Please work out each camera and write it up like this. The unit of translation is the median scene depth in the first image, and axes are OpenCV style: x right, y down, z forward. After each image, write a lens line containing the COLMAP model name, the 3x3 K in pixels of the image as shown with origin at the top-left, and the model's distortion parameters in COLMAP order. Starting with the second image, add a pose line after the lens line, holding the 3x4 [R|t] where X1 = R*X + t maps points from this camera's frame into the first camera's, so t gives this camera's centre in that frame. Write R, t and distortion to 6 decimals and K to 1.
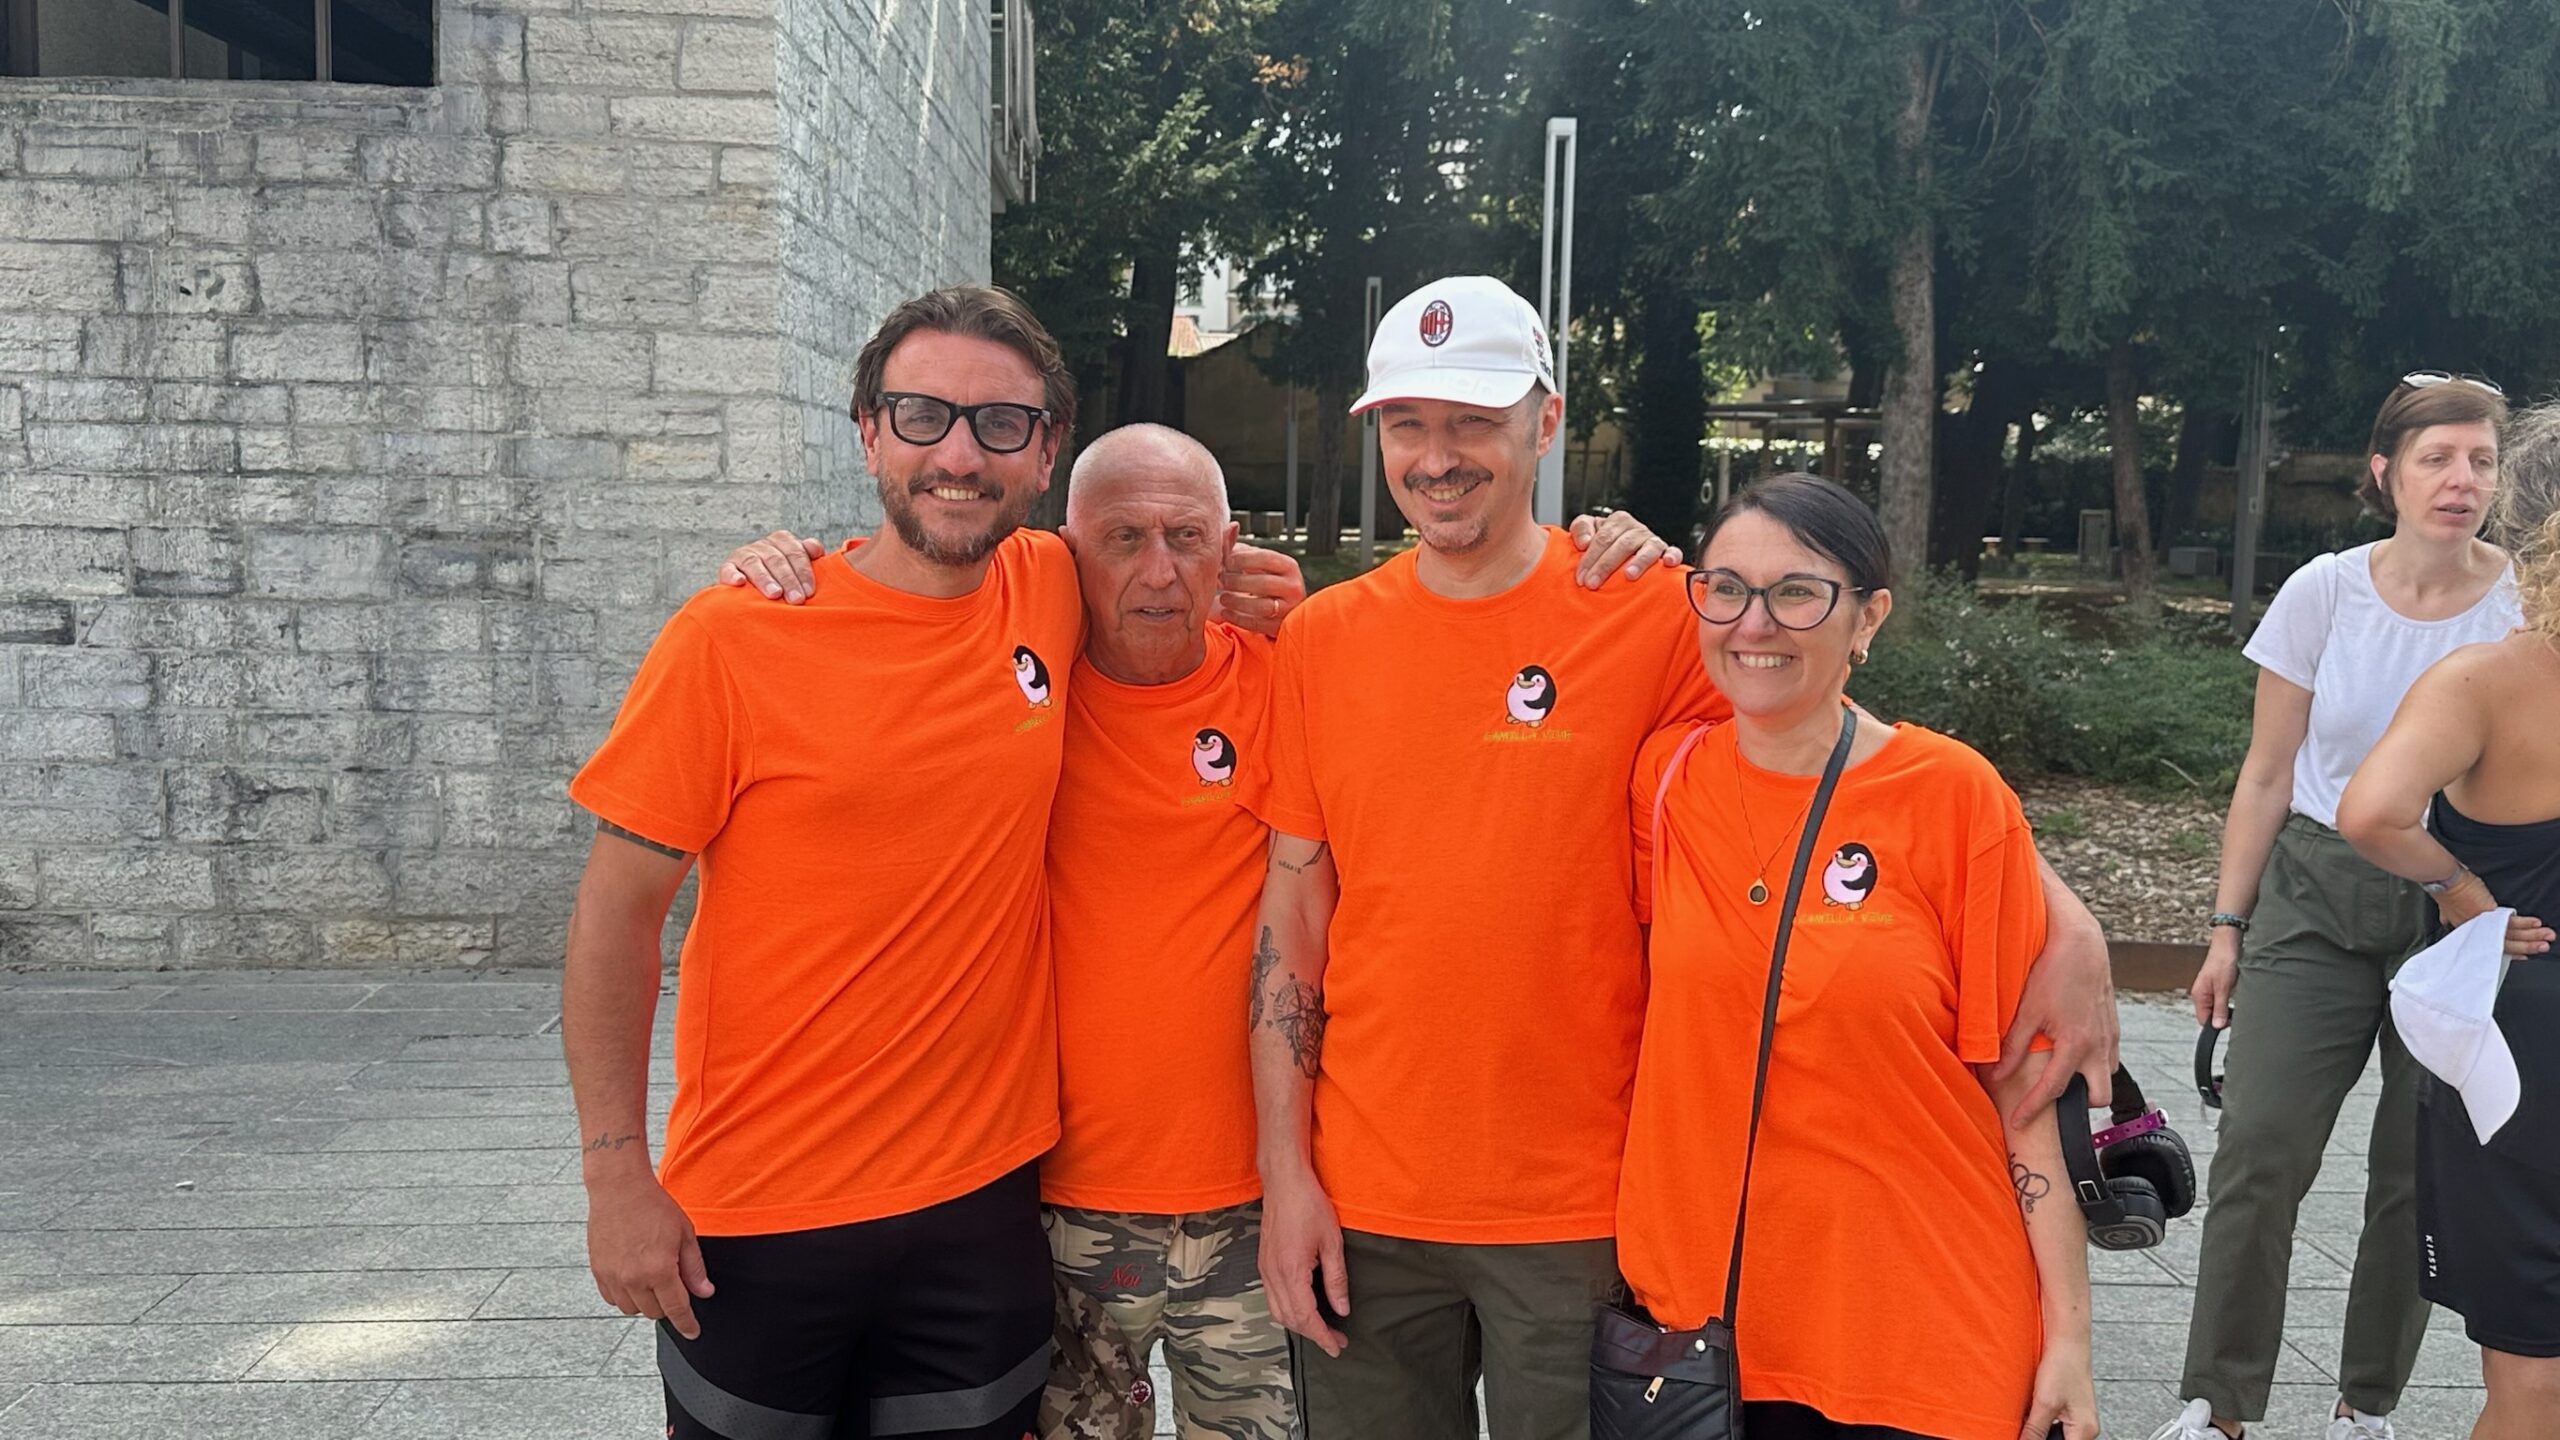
lens RADIAL K [[2778.3, 0, 1331.2], [0, 2778.3, 727.1], [0, 0, 1]] dist [0.112007, 0.000000]
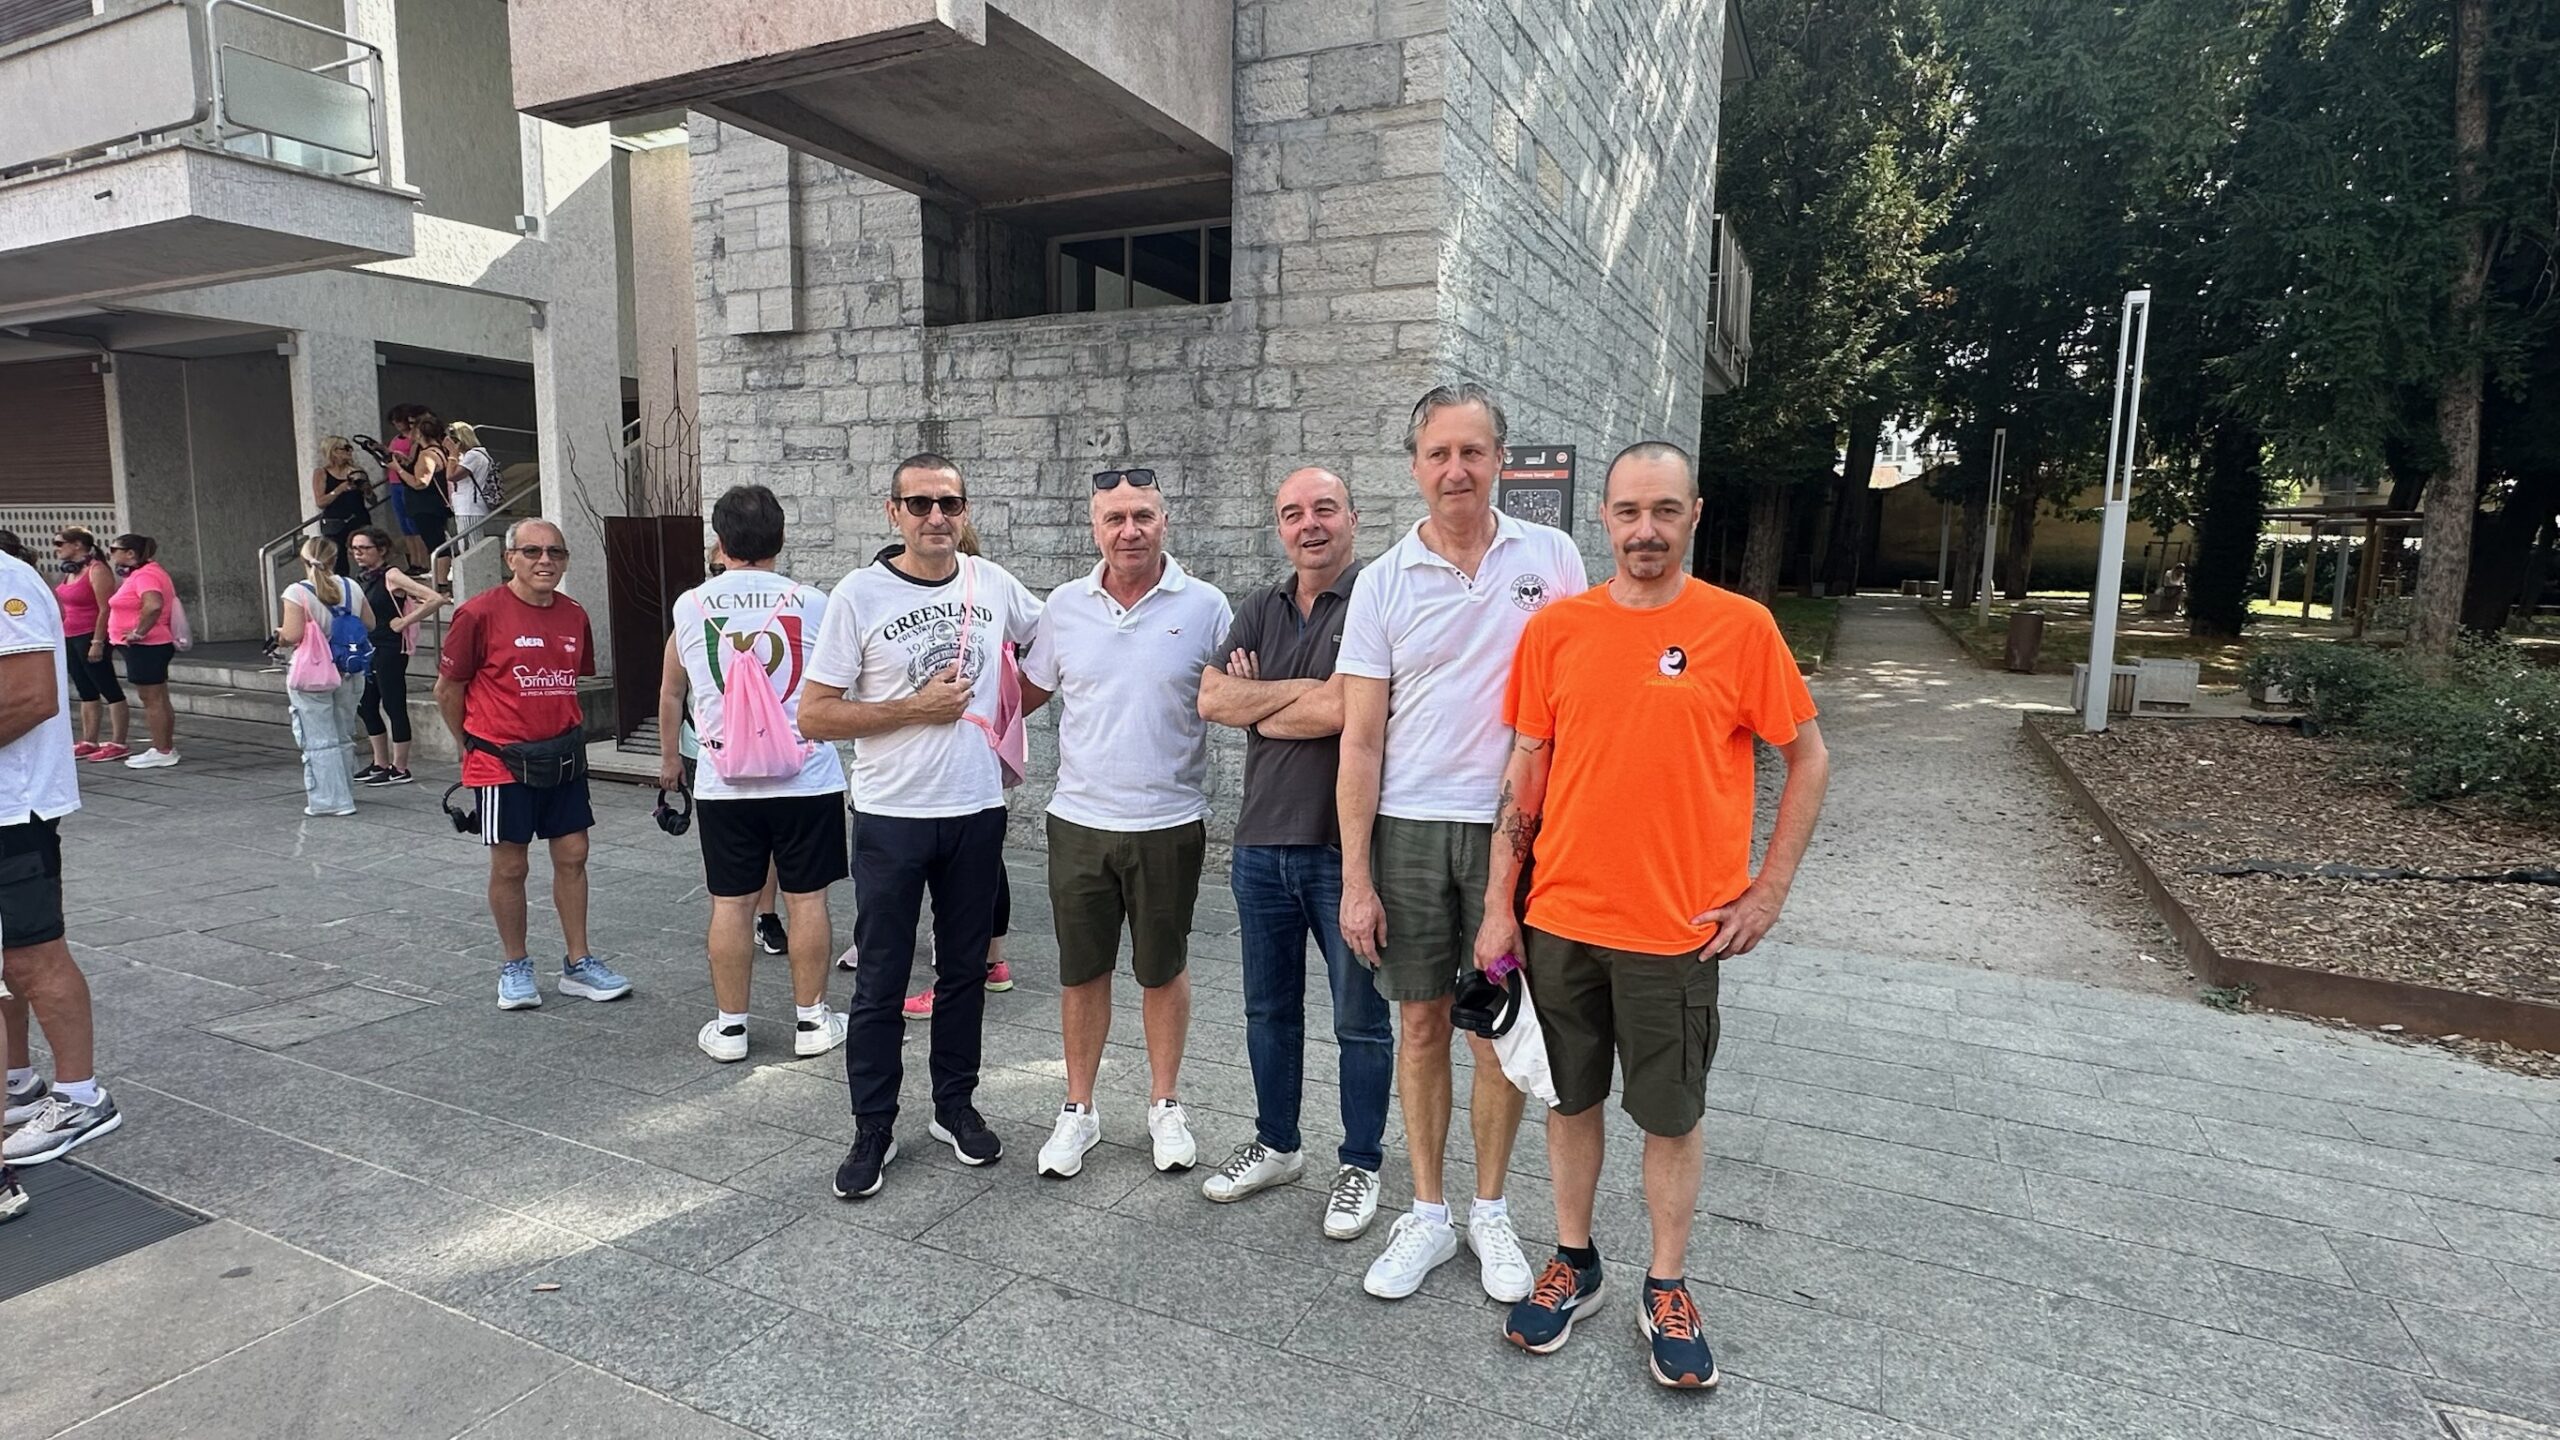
lens RADIAL K [[1337.5, 0, 1278.7], [0, 1337.5, 701.8], [0, 0, 1]] dist [0.024228, -0.009027]
pose [[0.878664, 0.050683, -0.474743, 0.062388], [-0.044014, 0.998714, 0.025159, -0.029421], [0.475408, -0.001212, 0.879765, 0.372571]]
